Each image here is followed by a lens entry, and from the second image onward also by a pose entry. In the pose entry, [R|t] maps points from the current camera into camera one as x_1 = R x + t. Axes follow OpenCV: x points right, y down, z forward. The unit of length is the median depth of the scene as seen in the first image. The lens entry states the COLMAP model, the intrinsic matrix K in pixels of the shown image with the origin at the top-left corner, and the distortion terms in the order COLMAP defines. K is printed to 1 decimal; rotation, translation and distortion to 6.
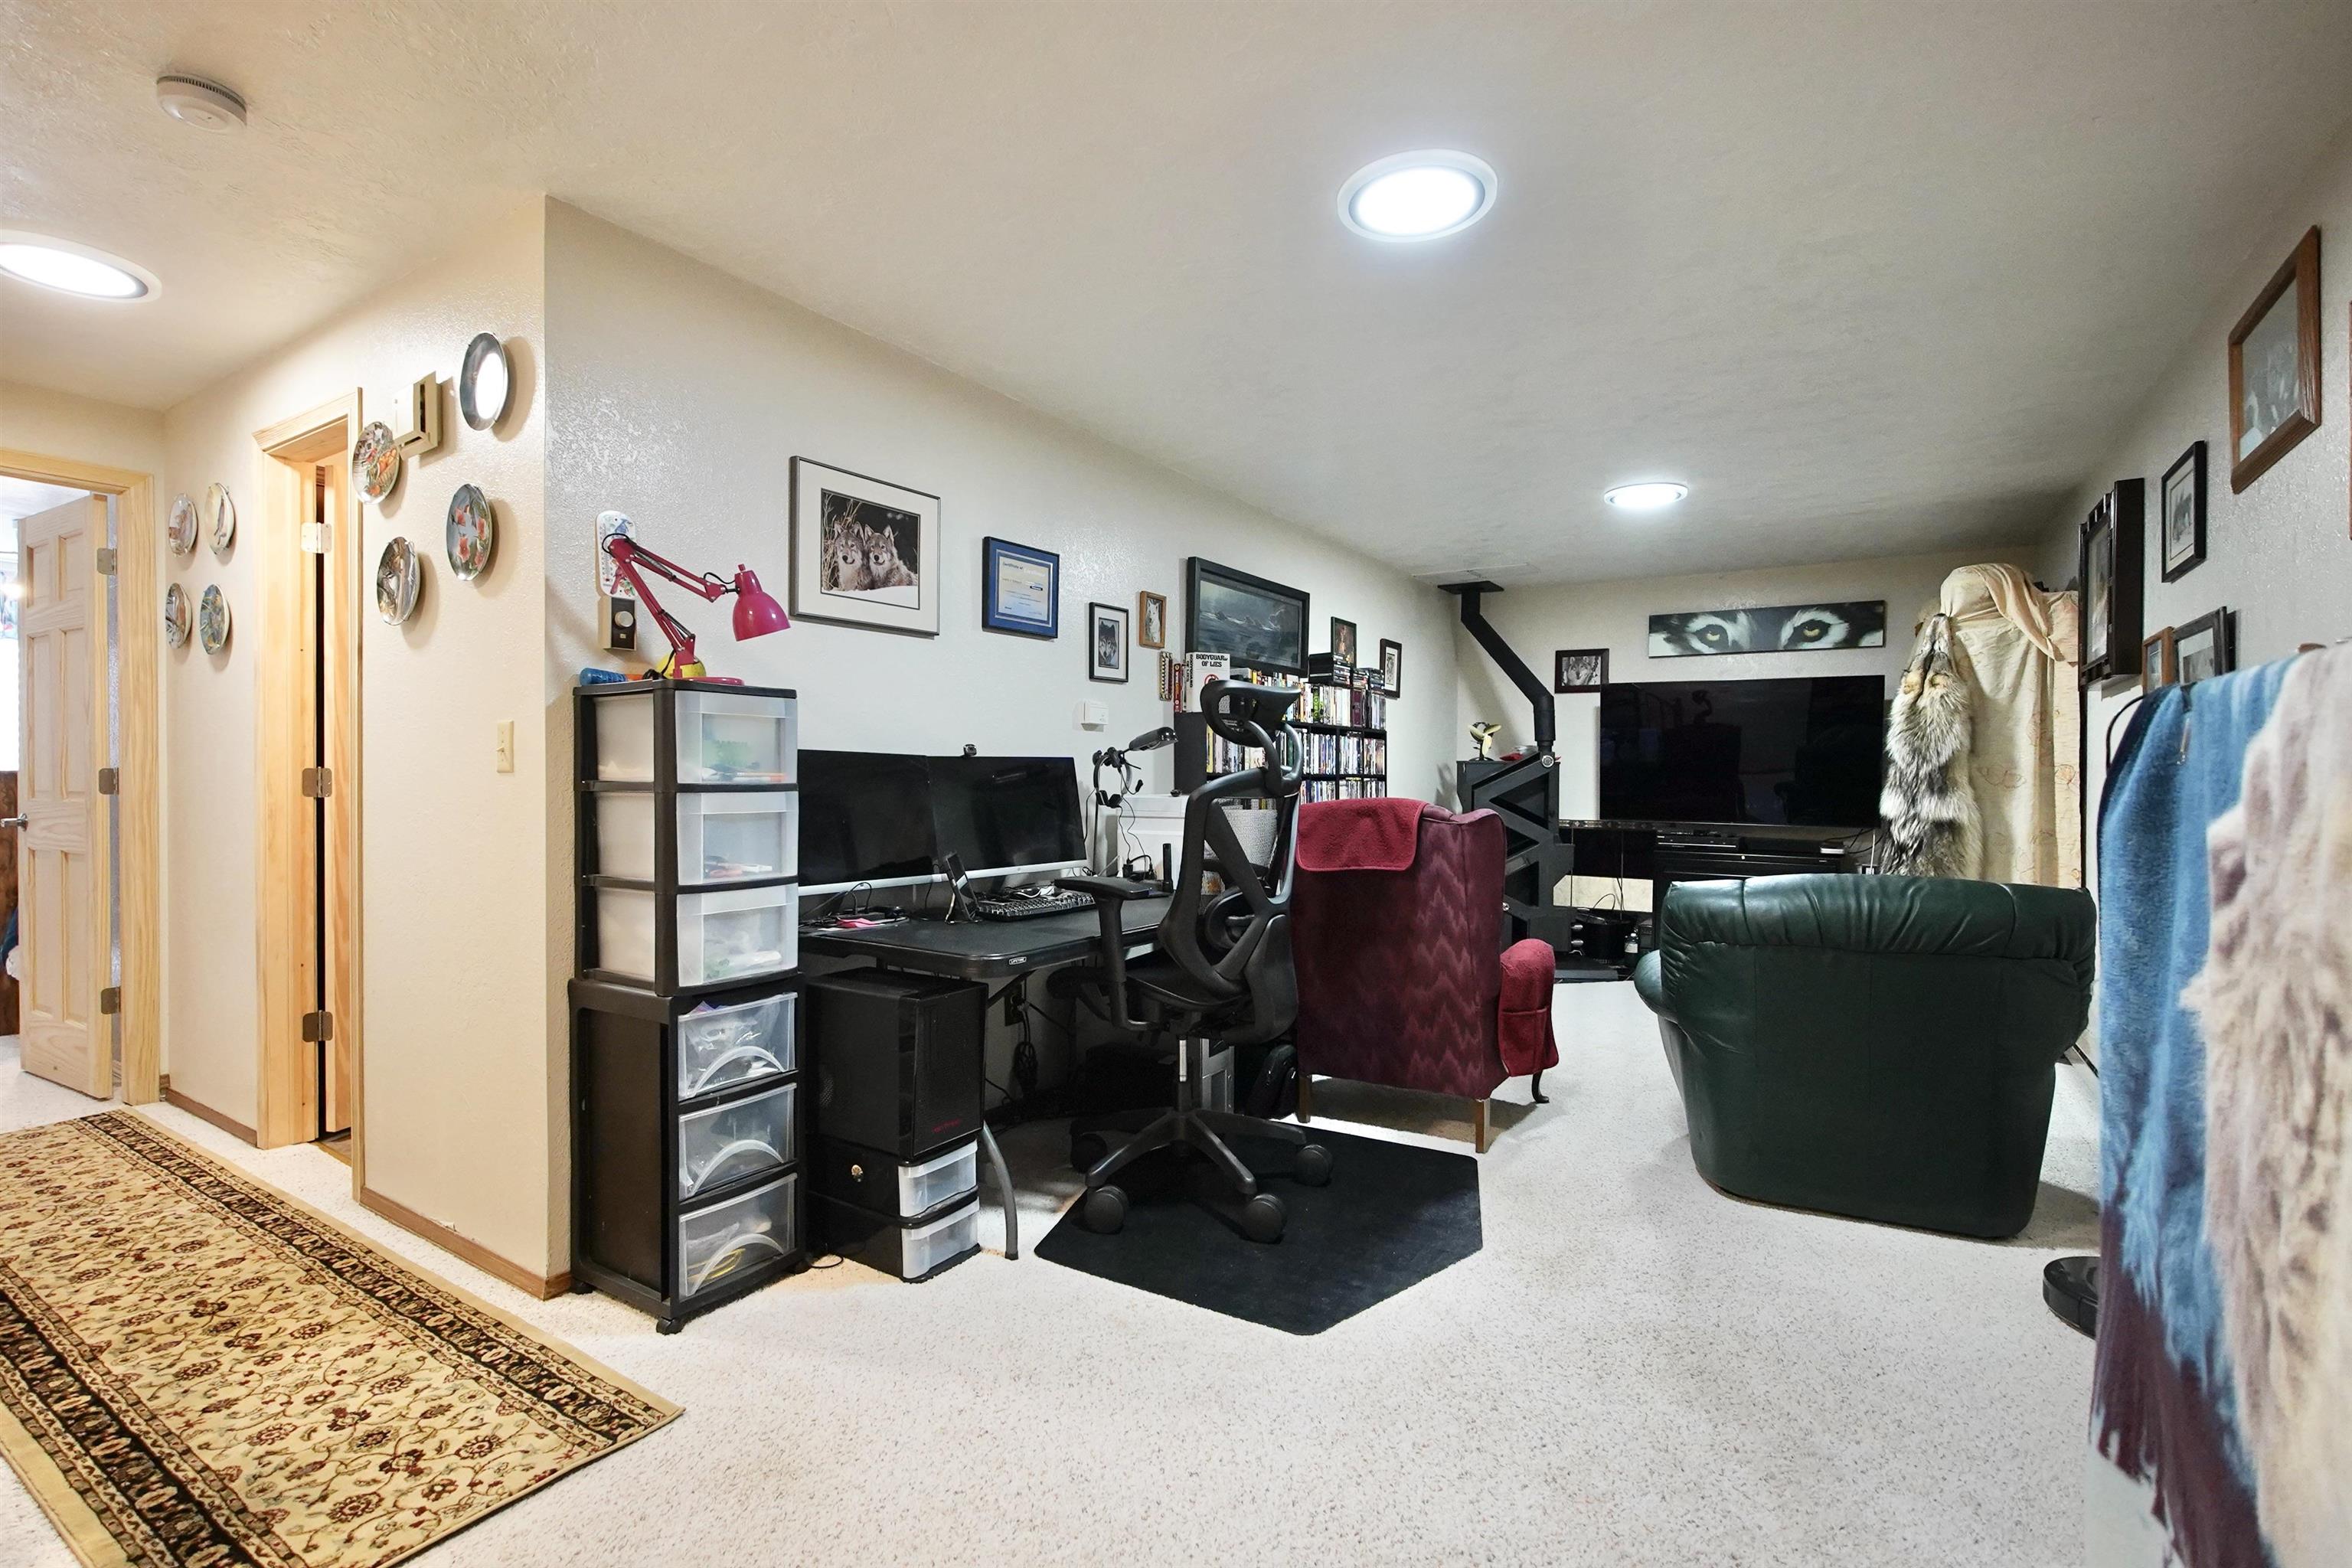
lens RADIAL K [[1108.9, 0, 1166.5], [0, 1108.9, 794.4], [0, 0, 1]] dist [-0.019217, 0.010537]
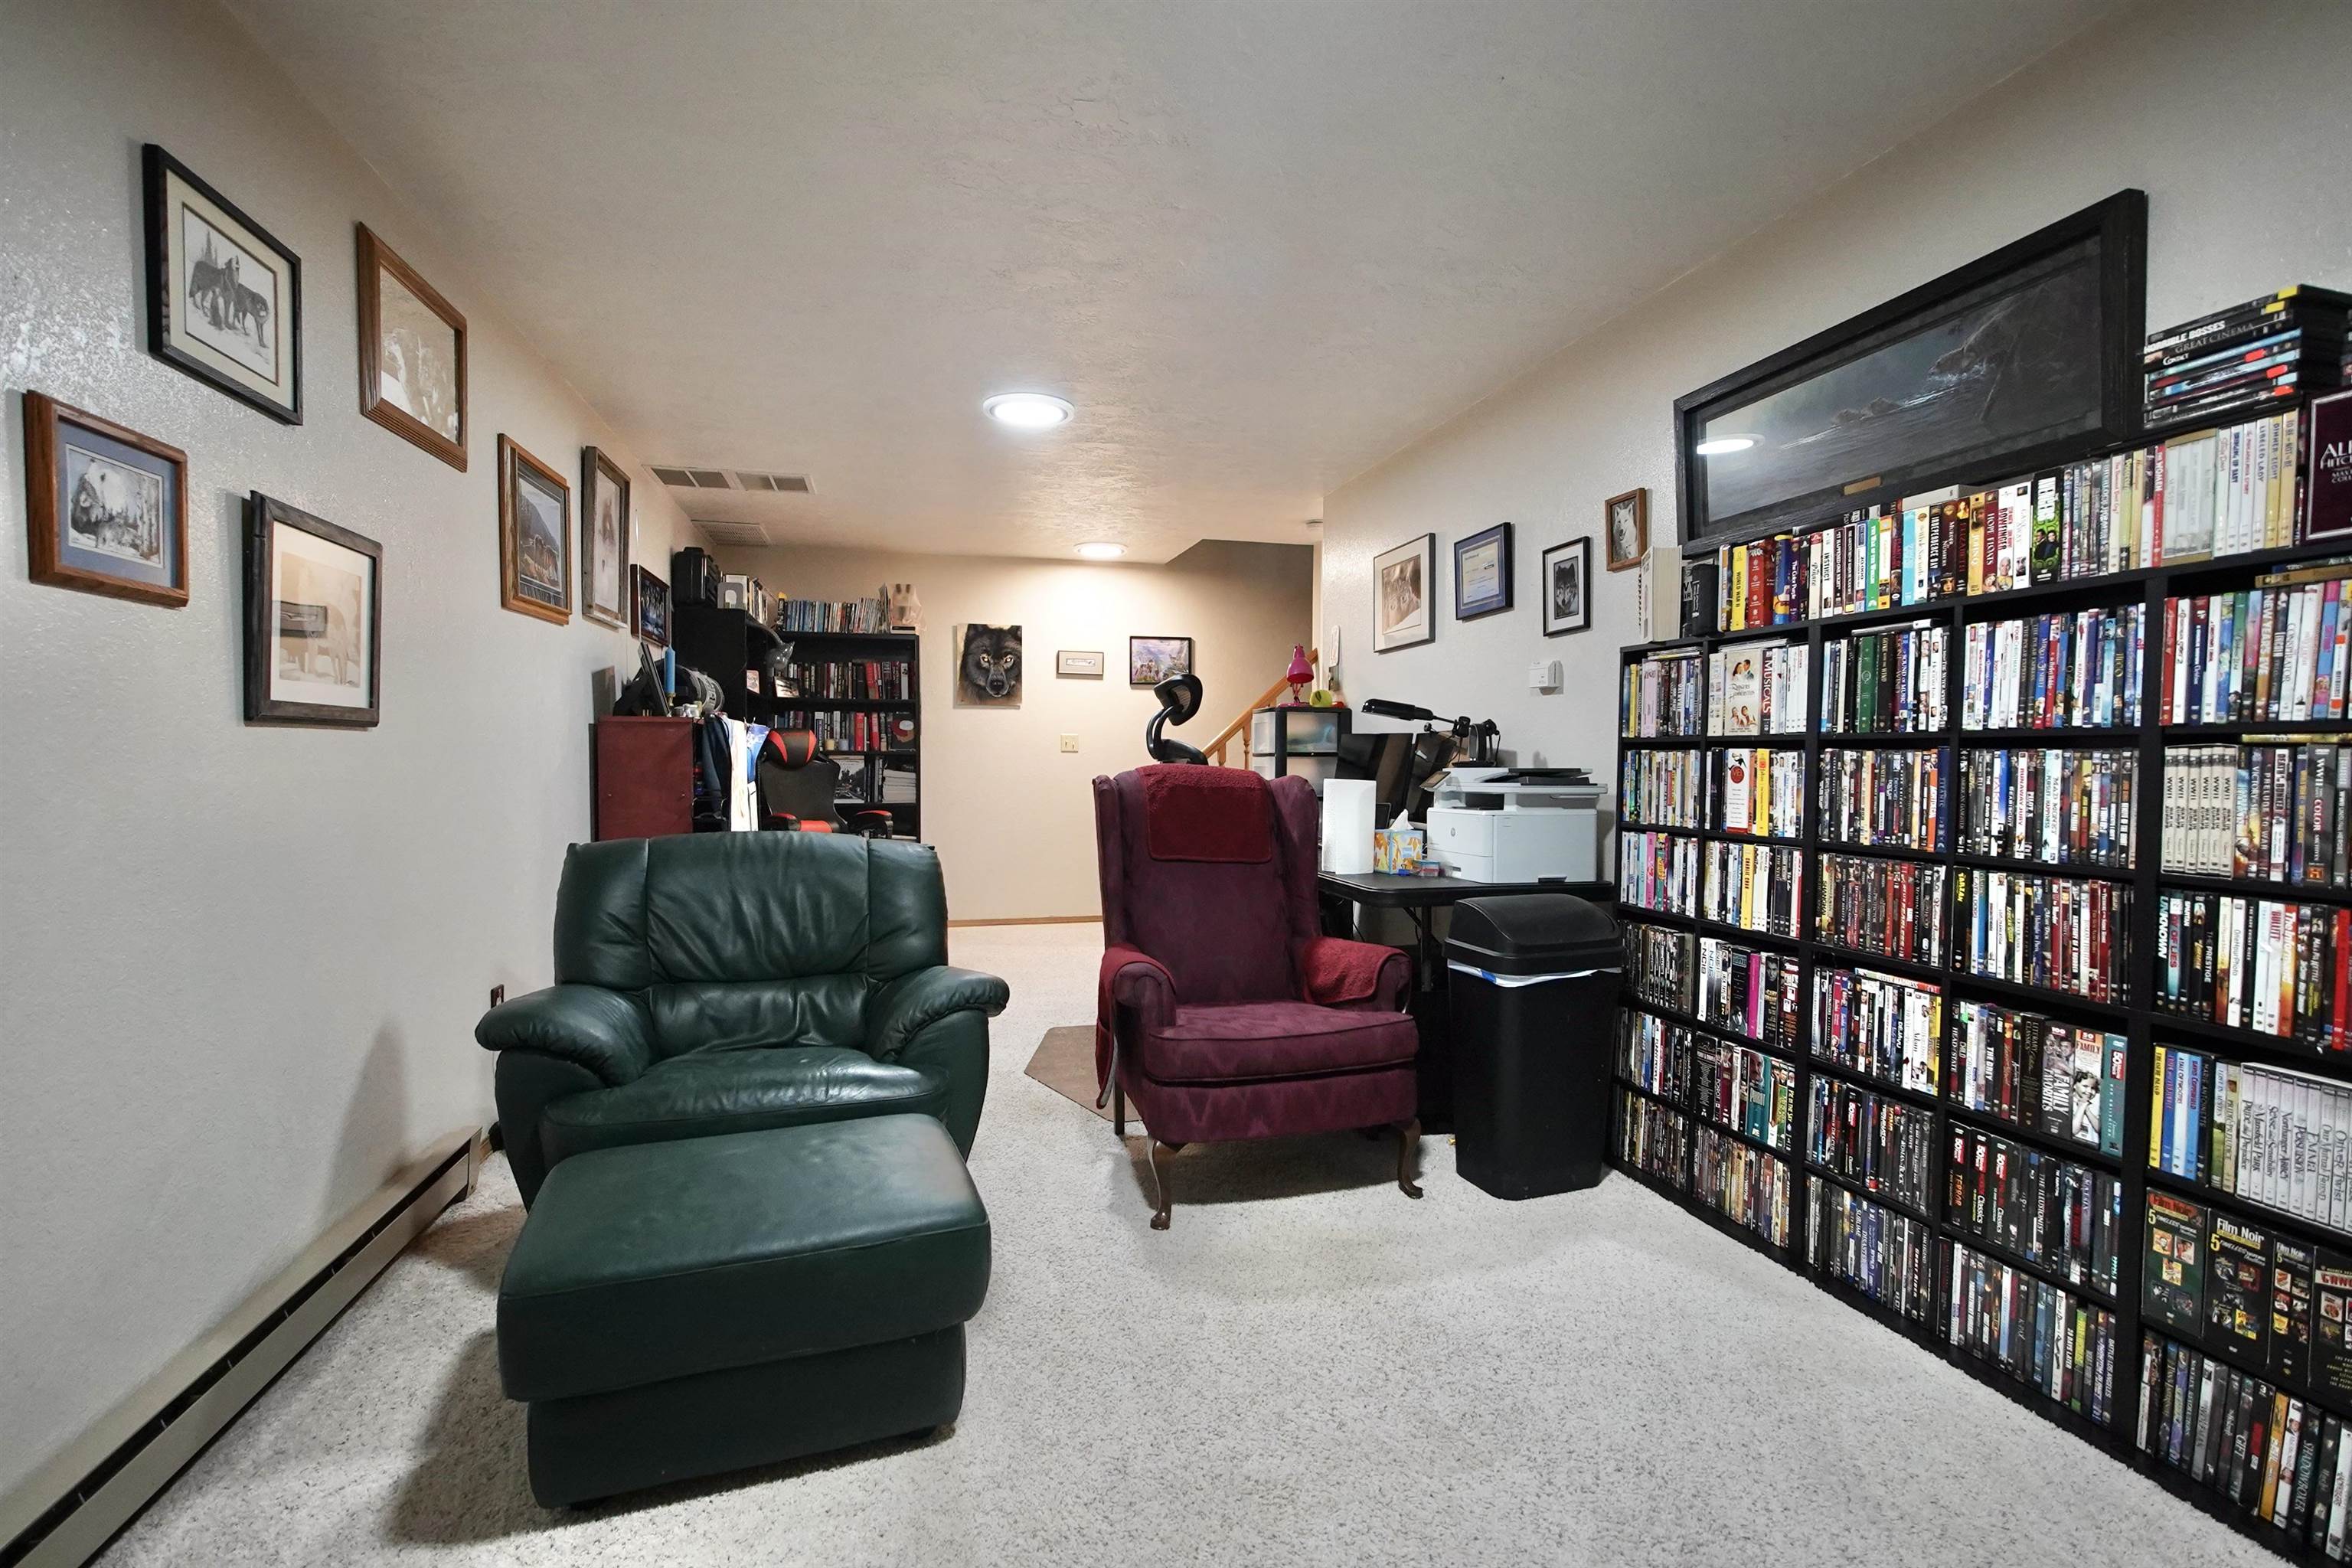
lens RADIAL K [[1108.9, 0, 1166.5], [0, 1108.9, 794.4], [0, 0, 1]] dist [-0.019217, 0.010537]
pose [[-0.694509, 0.022360, -0.719137, 0.767859], [-0.012550, 0.998988, 0.043181, -0.012253], [0.719375, 0.039015, -0.693525, 1.371336]]
